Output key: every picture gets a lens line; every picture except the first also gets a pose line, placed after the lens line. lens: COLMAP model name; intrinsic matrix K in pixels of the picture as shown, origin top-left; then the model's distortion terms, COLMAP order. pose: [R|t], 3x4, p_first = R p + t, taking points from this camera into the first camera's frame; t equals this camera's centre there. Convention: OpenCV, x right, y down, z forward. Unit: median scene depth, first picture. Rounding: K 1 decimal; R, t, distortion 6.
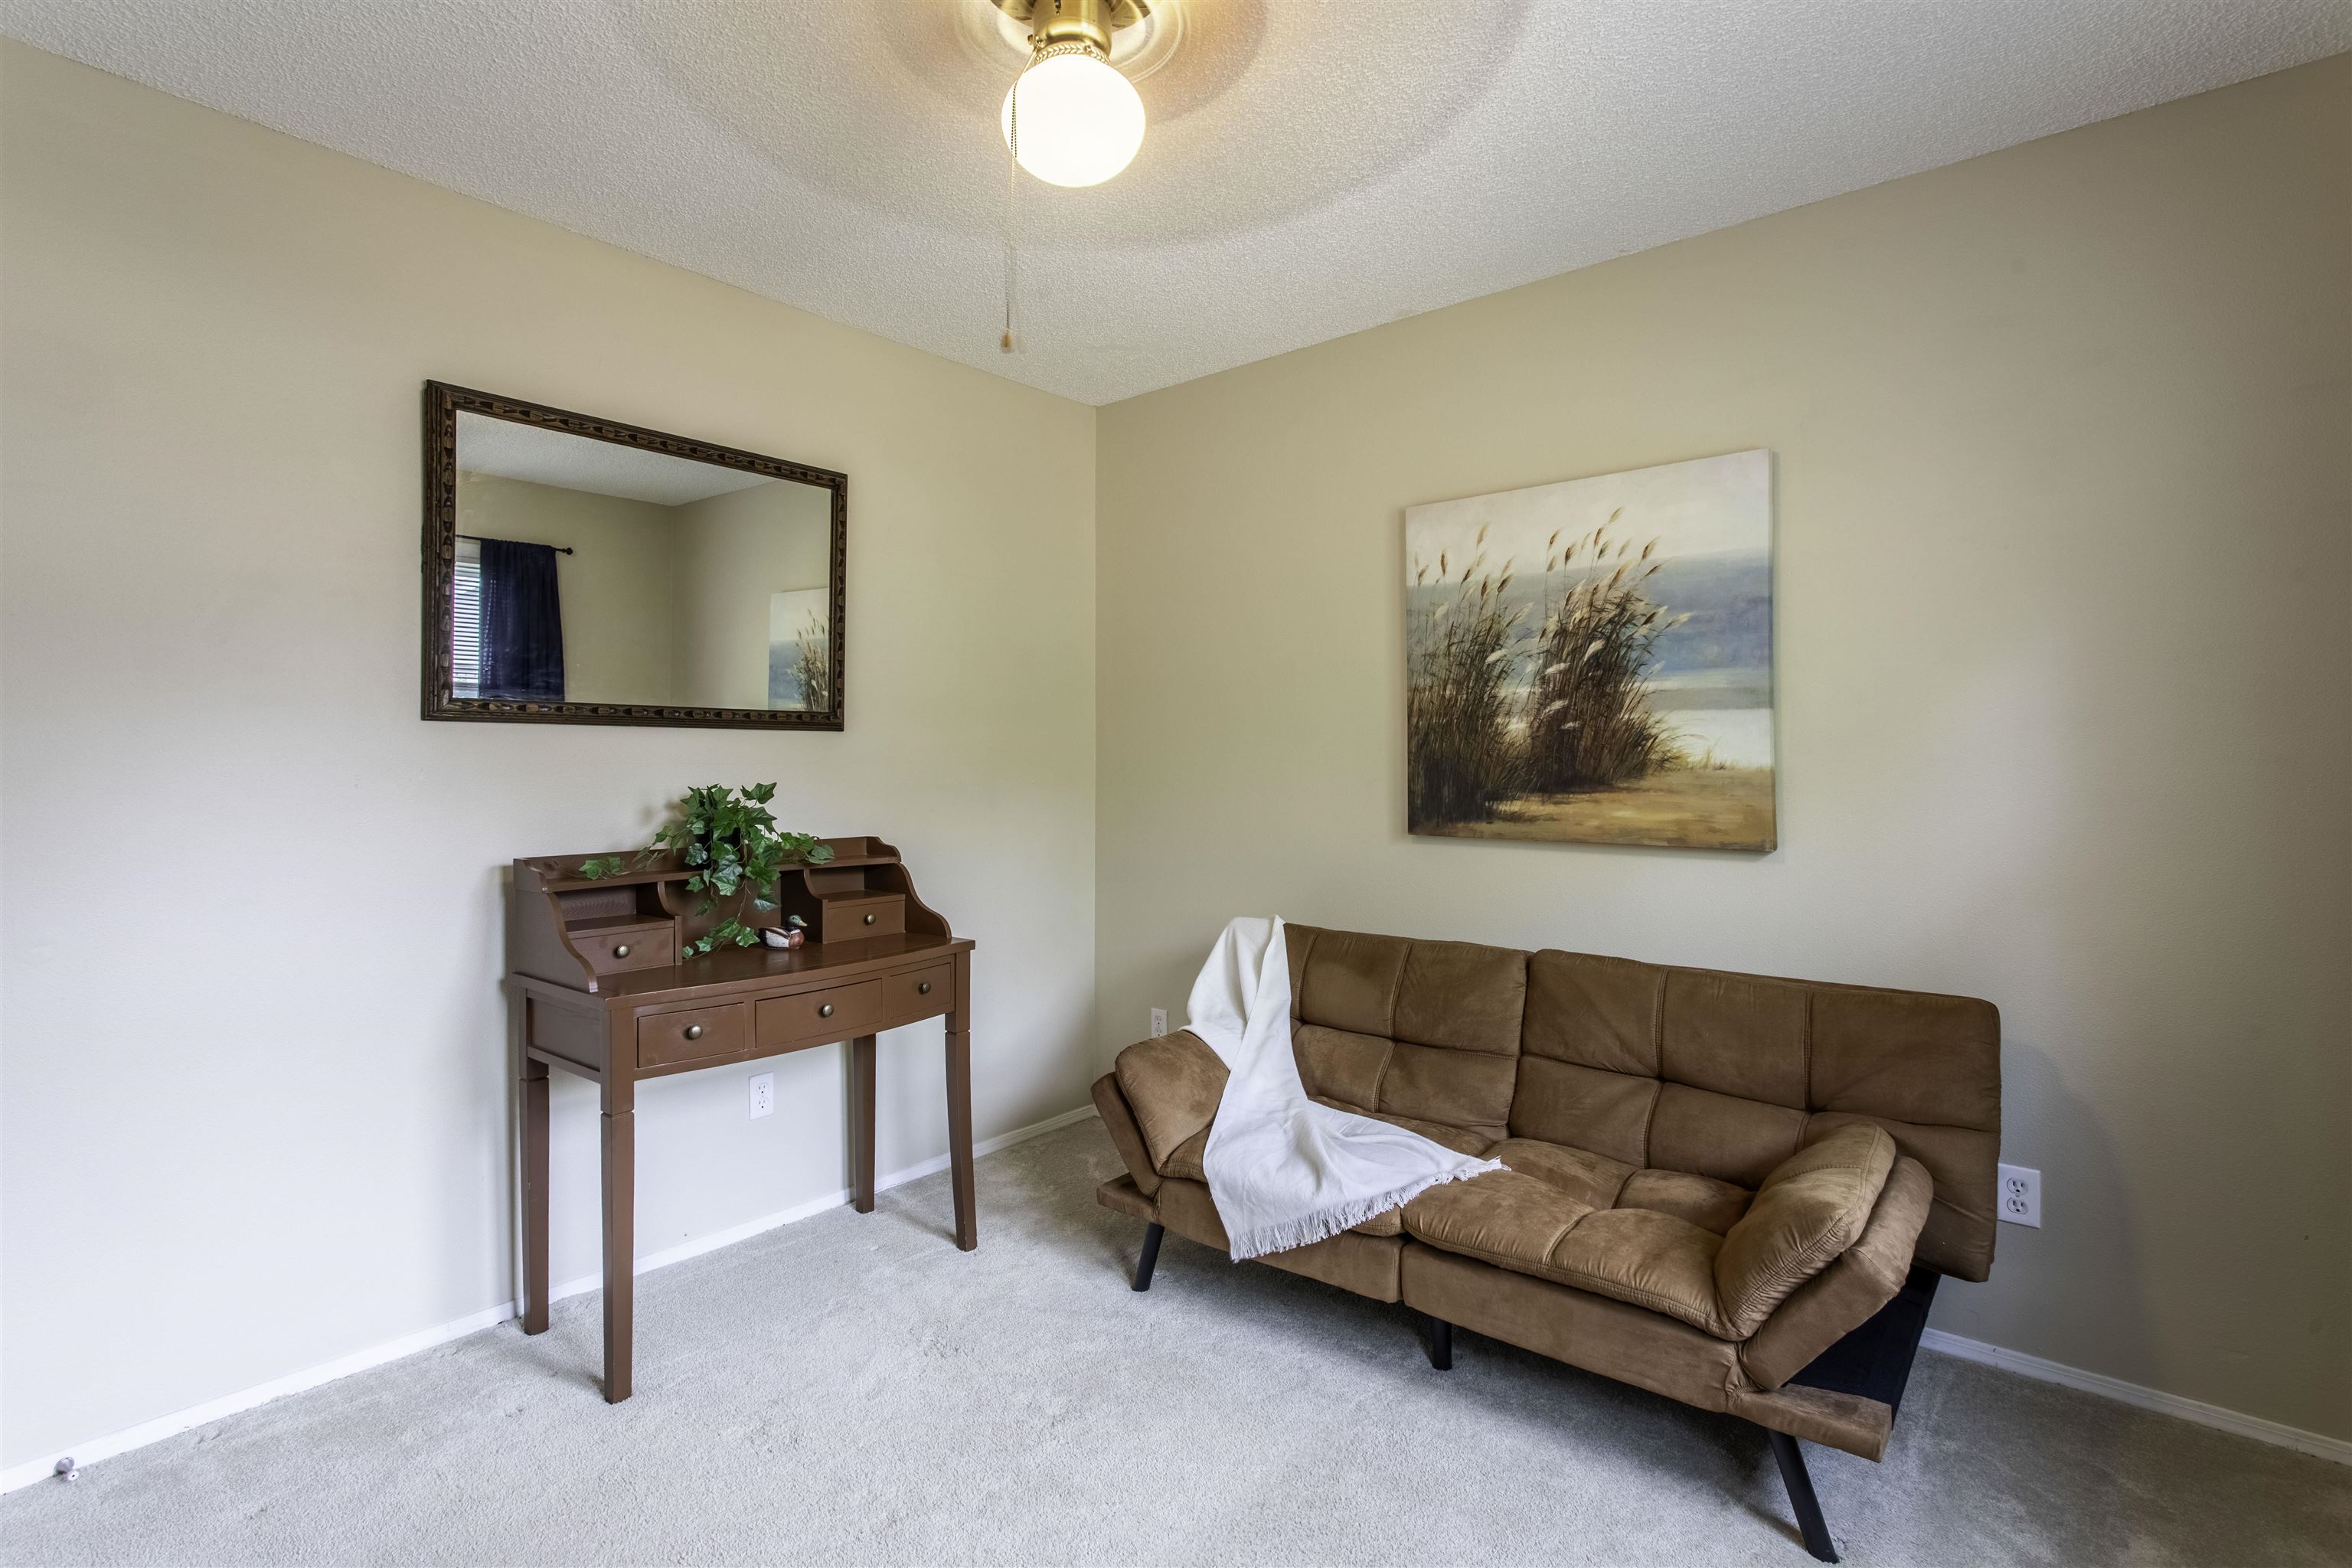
lens RADIAL K [[1130.8, 0, 1172.5], [0, 1130.8, 765.4], [0, 0, 1]] dist [0.002282, 0.000930]
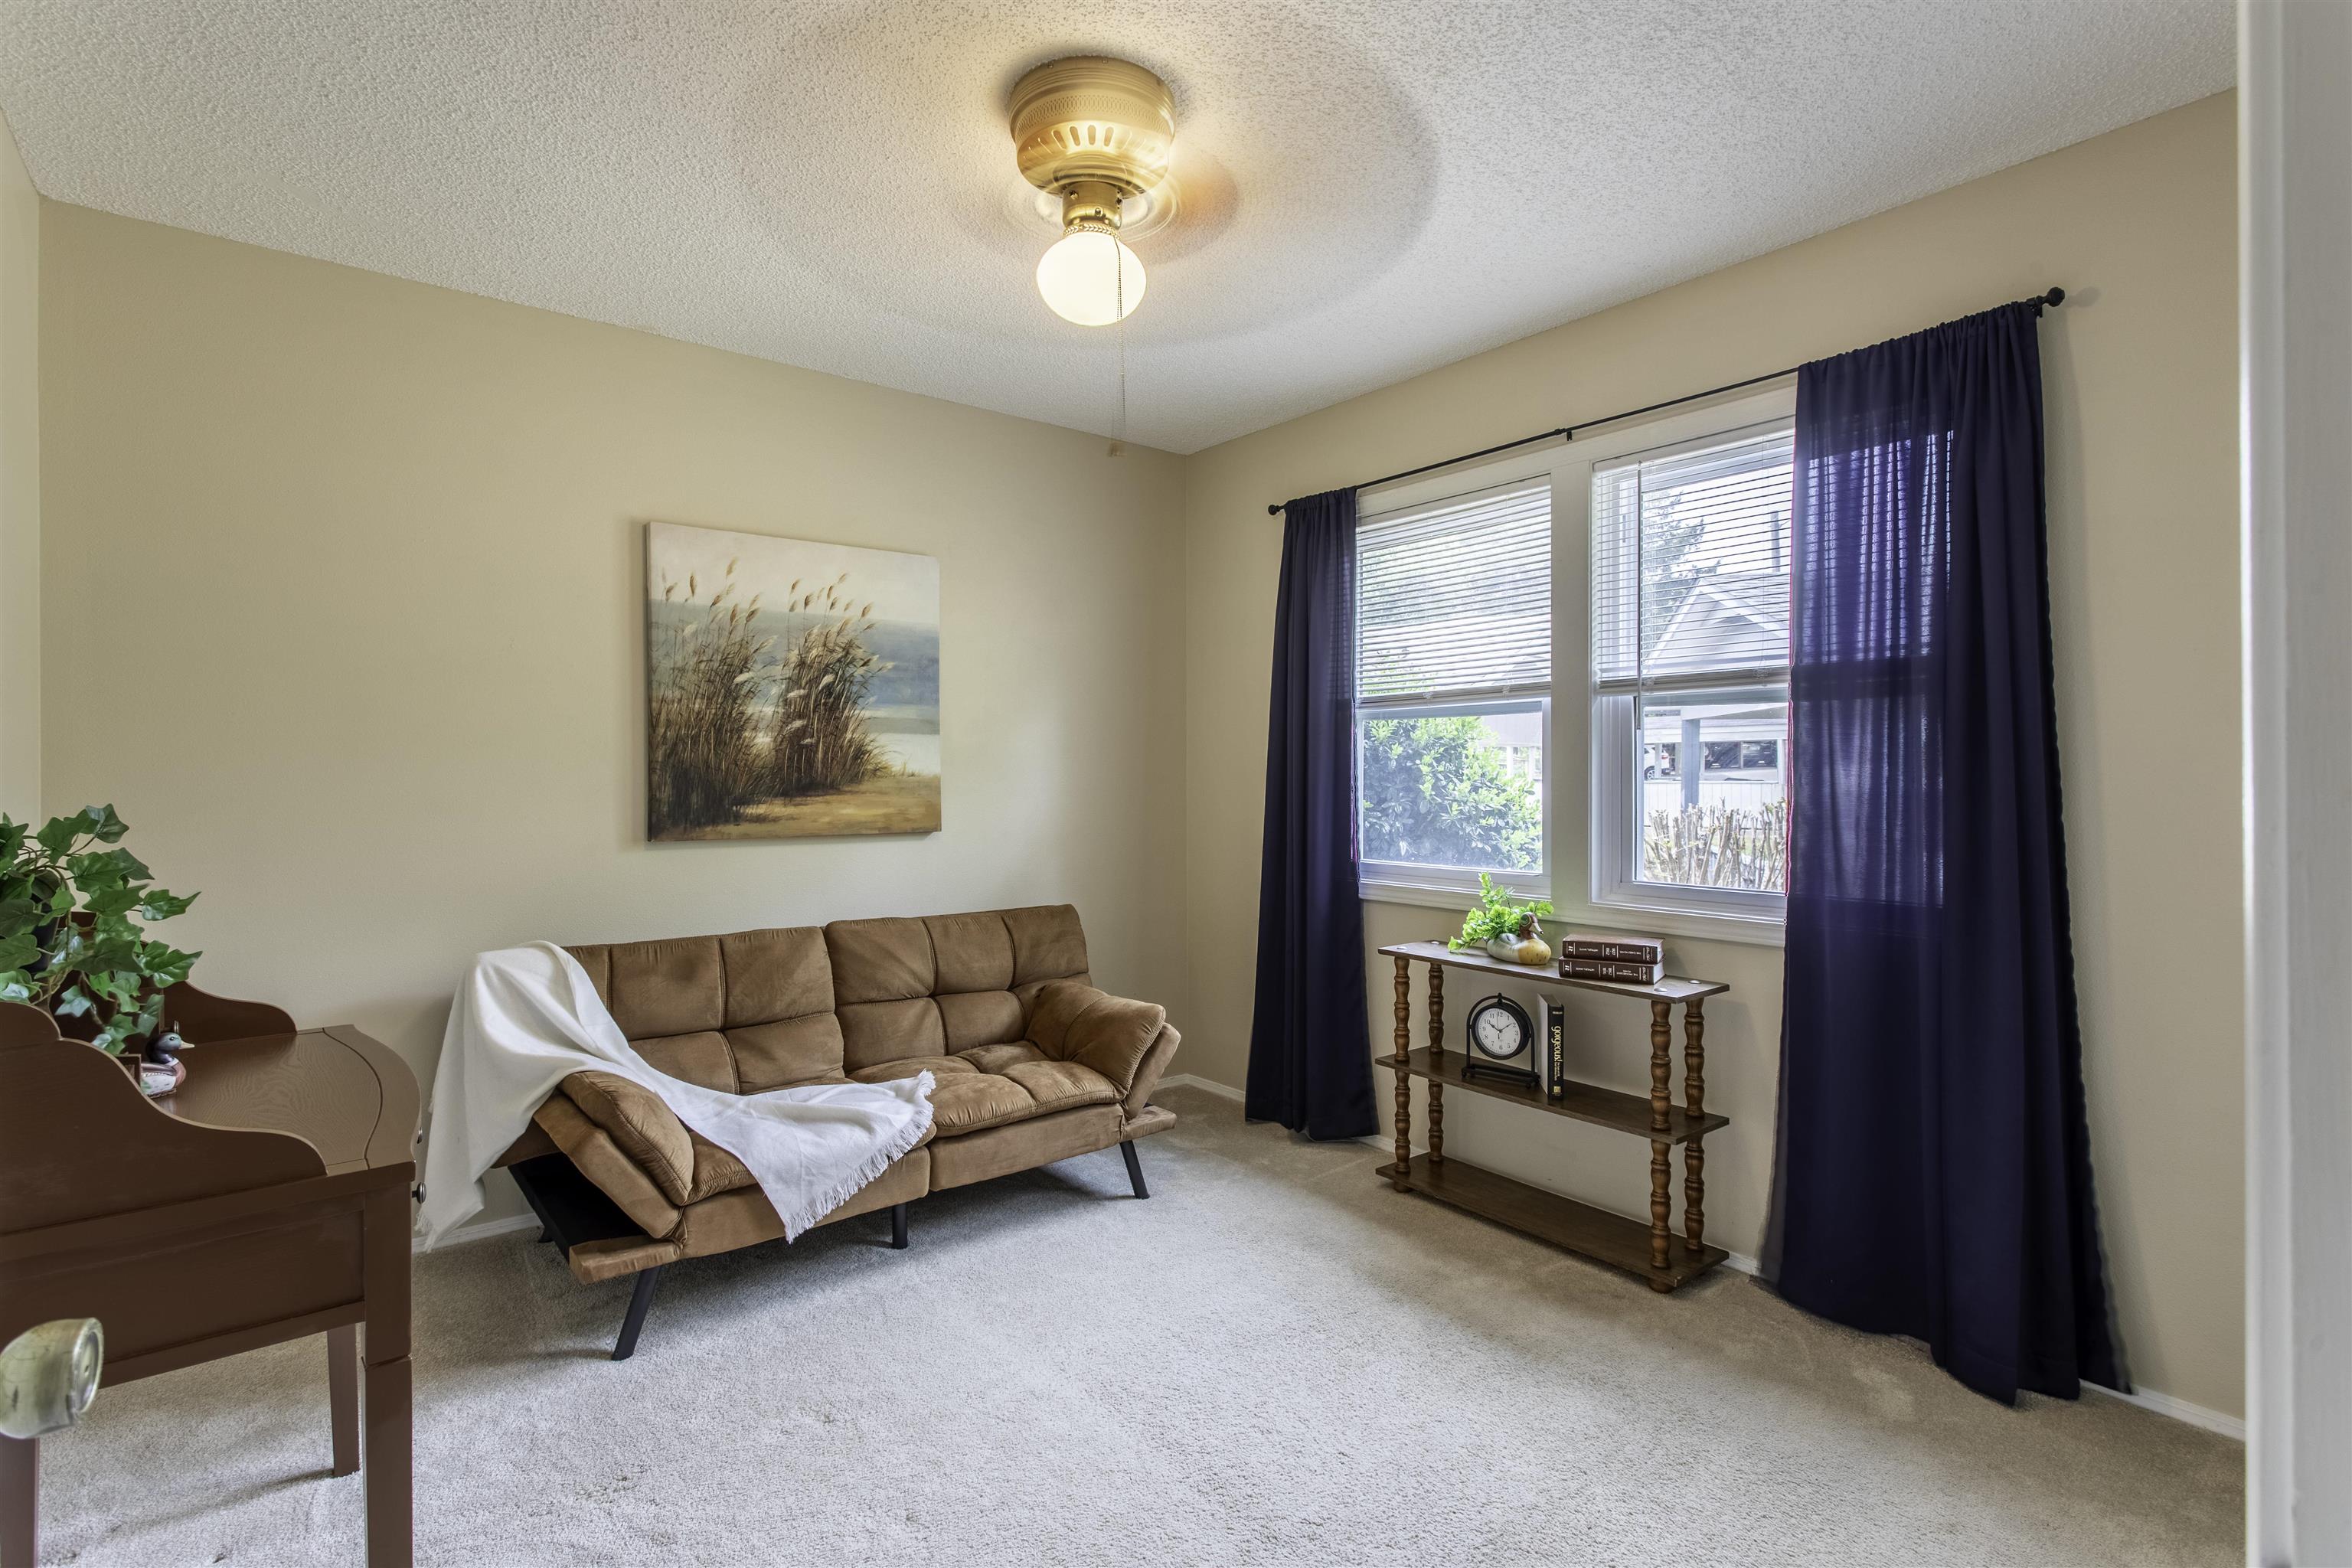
lens RADIAL K [[1130.8, 0, 1173.8], [0, 1130.8, 788.0], [0, 0, 1]] dist [0.002282, 0.000930]
pose [[0.192511, -0.011789, 0.981224, -0.805391], [0.005663, 0.999925, 0.010902, 0.004481], [-0.981279, 0.003458, 0.192563, 0.389922]]
